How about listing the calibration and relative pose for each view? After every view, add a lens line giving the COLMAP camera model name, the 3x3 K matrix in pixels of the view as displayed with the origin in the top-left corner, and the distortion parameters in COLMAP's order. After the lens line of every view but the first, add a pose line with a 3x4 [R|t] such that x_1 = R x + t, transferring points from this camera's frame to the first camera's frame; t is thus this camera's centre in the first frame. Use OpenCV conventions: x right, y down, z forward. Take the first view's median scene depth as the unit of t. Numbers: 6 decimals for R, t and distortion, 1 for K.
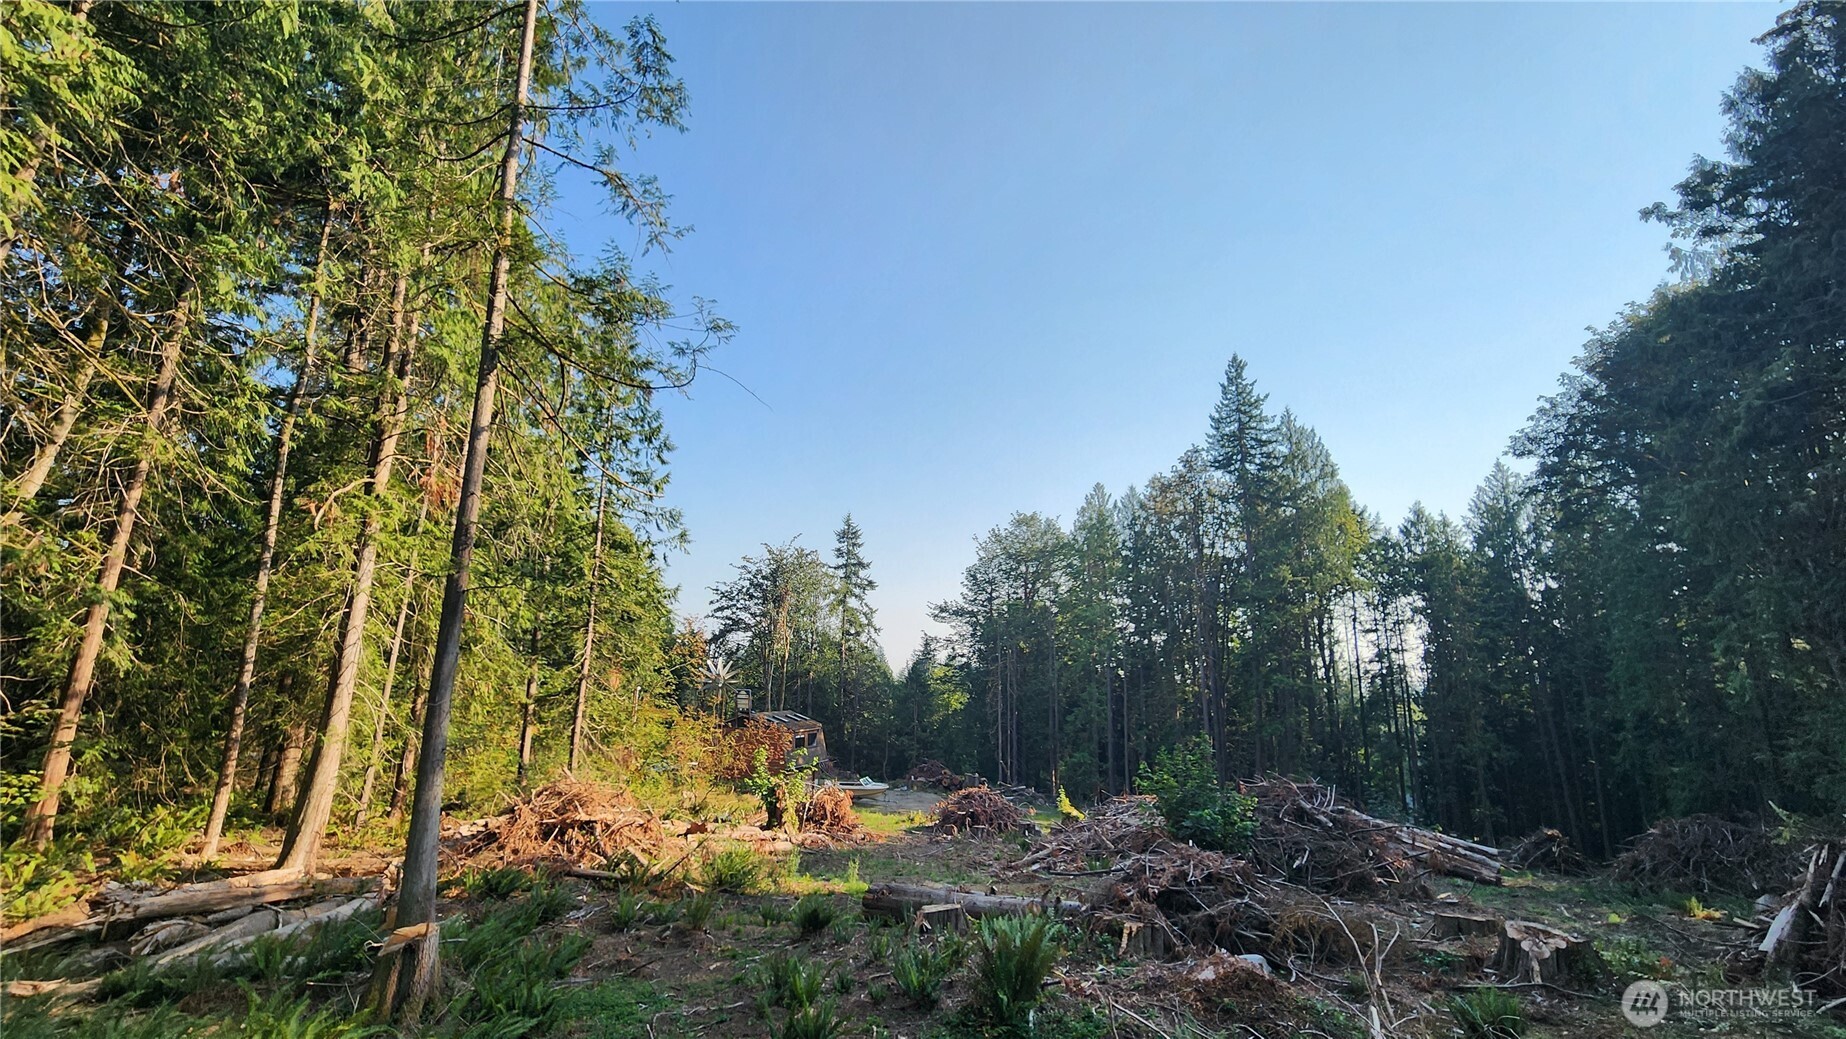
lens RADIAL K [[751.5, 0, 927.1], [0, 751.5, 520.8], [0, 0, 1]] dist [-0.001001, 0.000617]
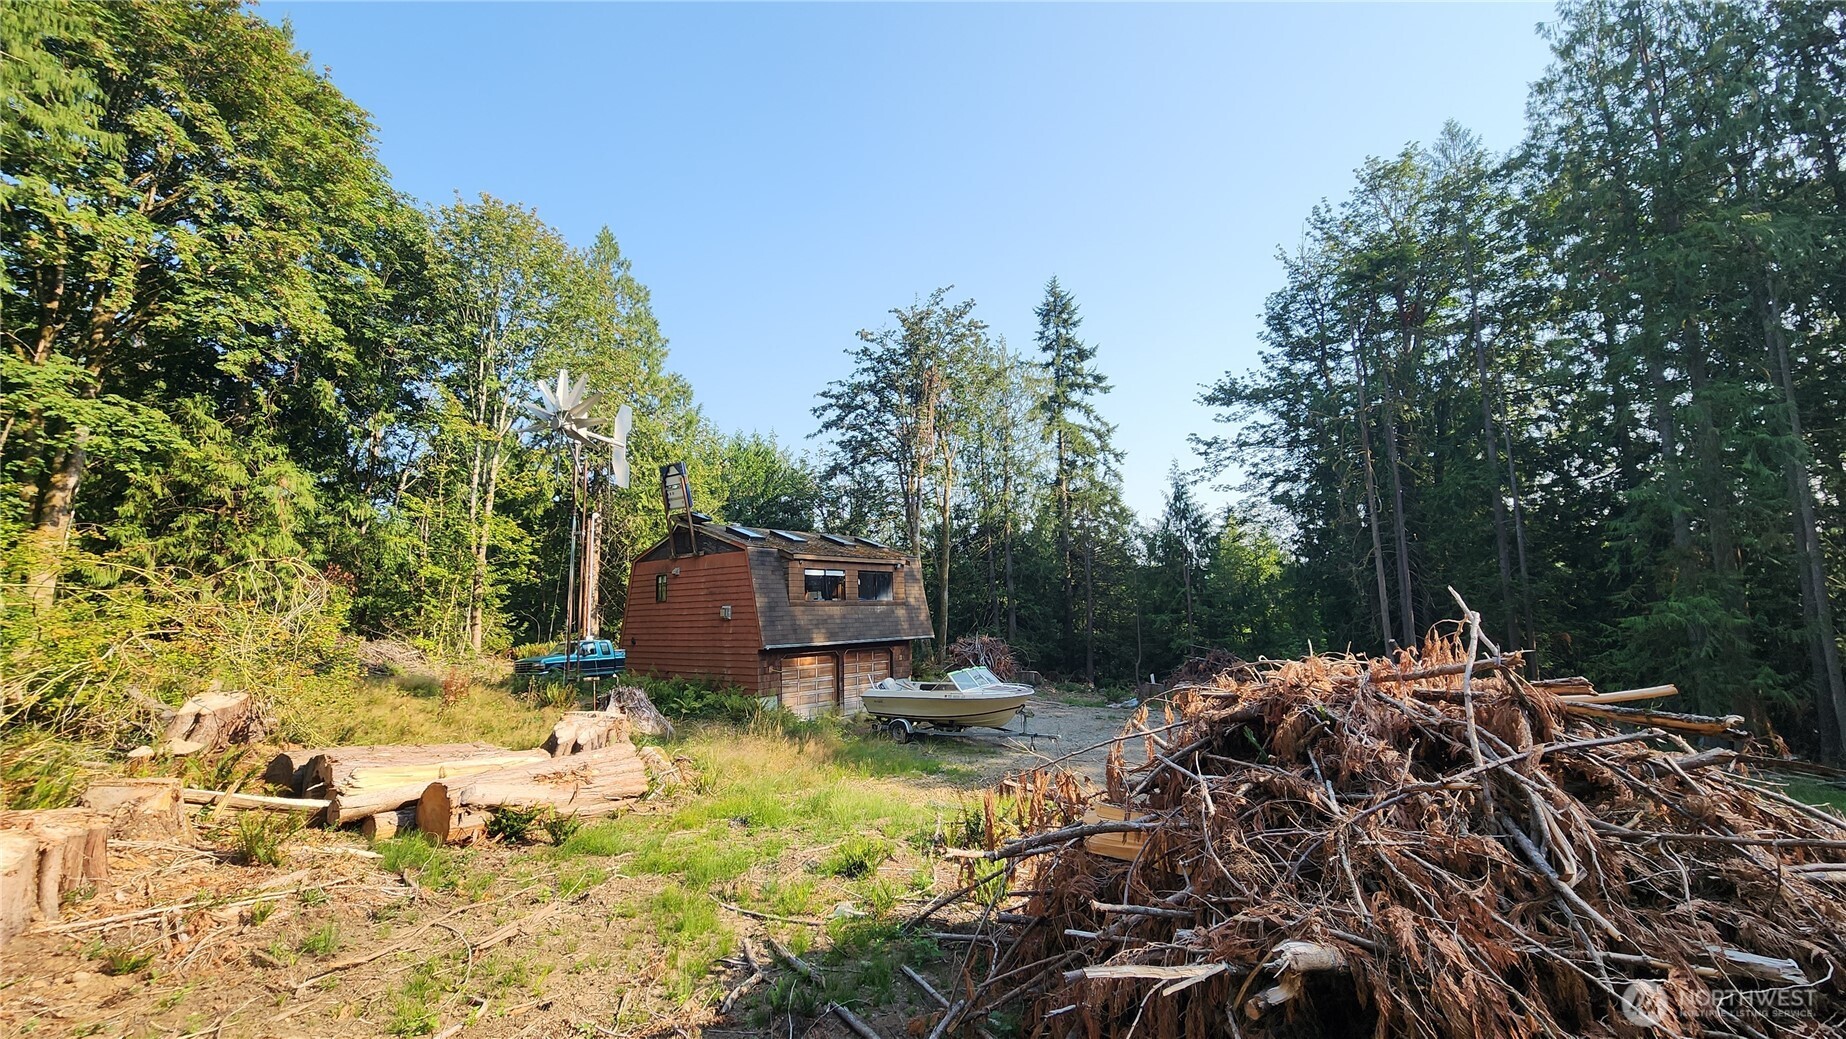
lens RADIAL K [[751.5, 0, 920.8], [0, 751.5, 516.1], [0, 0, 1]] dist [-0.001001, 0.000617]
pose [[0.914722, -0.089436, -0.394063, 0.023214], [0.124106, 0.990246, 0.063335, 0.135987], [0.384555, -0.106840, 0.916899, 0.373099]]
